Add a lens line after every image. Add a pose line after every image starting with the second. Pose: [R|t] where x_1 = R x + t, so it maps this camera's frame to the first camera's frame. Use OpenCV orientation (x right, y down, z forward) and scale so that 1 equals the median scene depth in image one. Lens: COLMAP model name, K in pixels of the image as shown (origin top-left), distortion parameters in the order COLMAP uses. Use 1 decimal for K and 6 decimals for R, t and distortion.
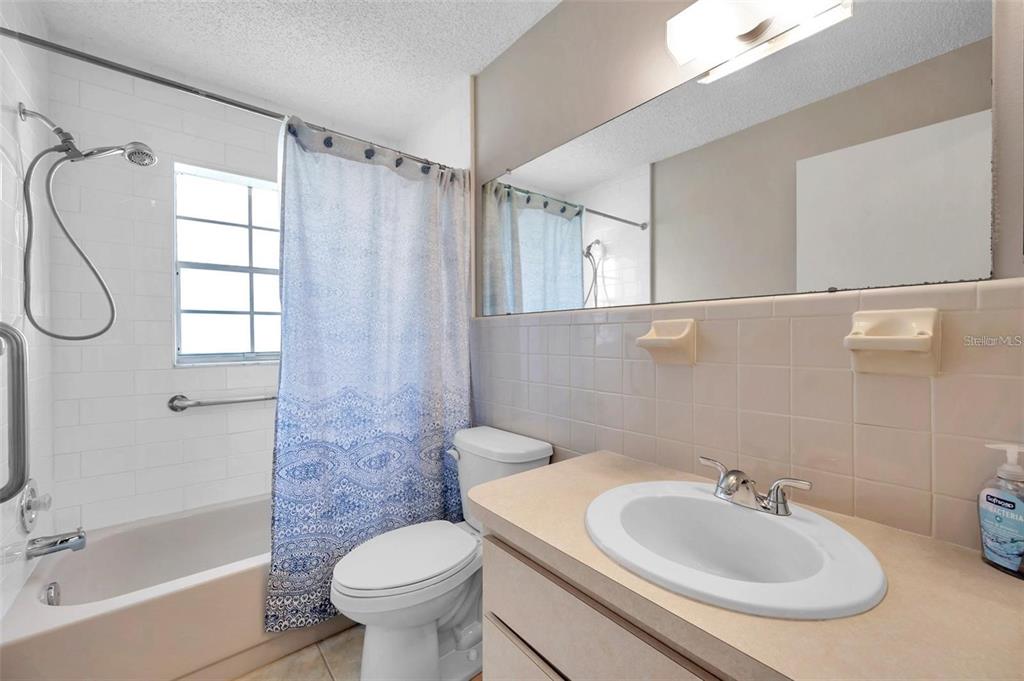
lens RADIAL K [[404.7, 0, 513.4], [0, 404.7, 338.3], [0, 0, 1]] dist [0.000524, 0.000186]
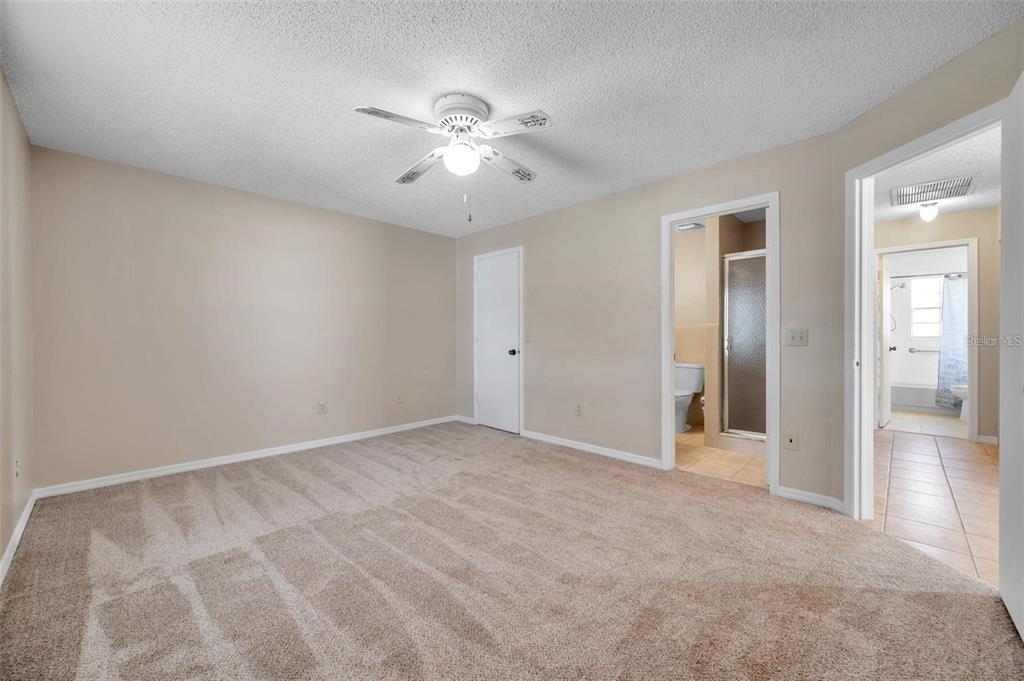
lens RADIAL K [[404.7, 0, 513.4], [0, 404.7, 338.3], [0, 0, 1]] dist [0.000524, 0.000186]
pose [[0.120433, -0.002163, -0.992719, 2.708109], [-0.007648, 0.999966, -0.003106, 0.105861], [0.992692, 0.007966, 0.120413, -3.447208]]
